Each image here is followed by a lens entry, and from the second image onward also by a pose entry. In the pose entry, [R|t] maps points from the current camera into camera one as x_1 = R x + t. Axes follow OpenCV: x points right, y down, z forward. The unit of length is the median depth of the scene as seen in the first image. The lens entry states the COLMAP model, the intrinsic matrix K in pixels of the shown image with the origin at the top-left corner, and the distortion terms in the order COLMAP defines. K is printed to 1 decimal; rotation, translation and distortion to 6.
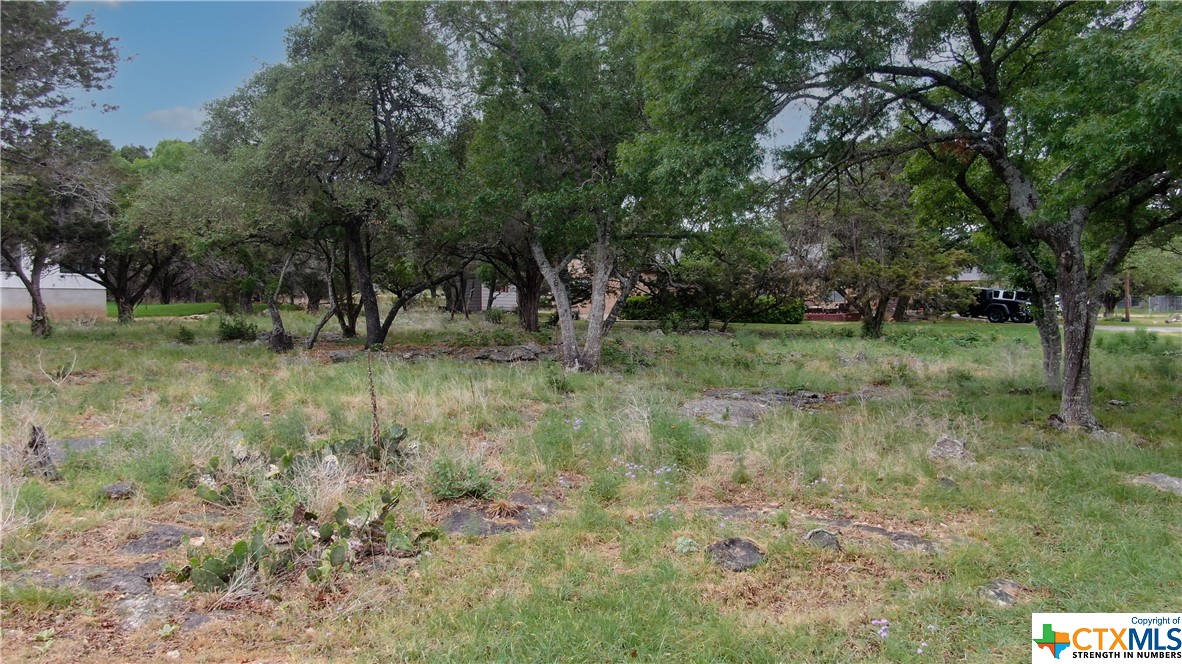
lens RADIAL K [[851.5, 0, 593.4], [0, 851.5, 330.7], [0, 0, 1]] dist [-0.016800, 0.009133]
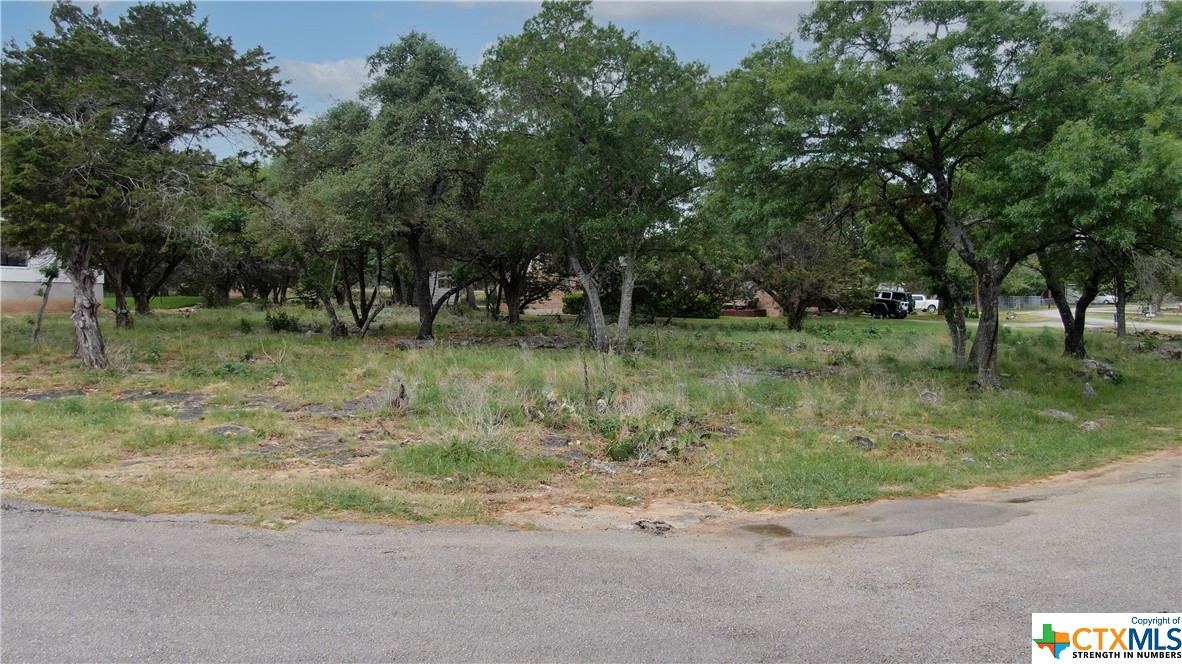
lens RADIAL K [[833.6, 0, 591.0], [0, 833.6, 332.0], [0, 0, 1]] dist [-0.005308, -0.000077]
pose [[0.989455, 0.002203, 0.144825, -0.216788], [-0.003636, 0.999947, 0.009630, 0.000035], [-0.144796, -0.010055, 0.989410, -0.228846]]
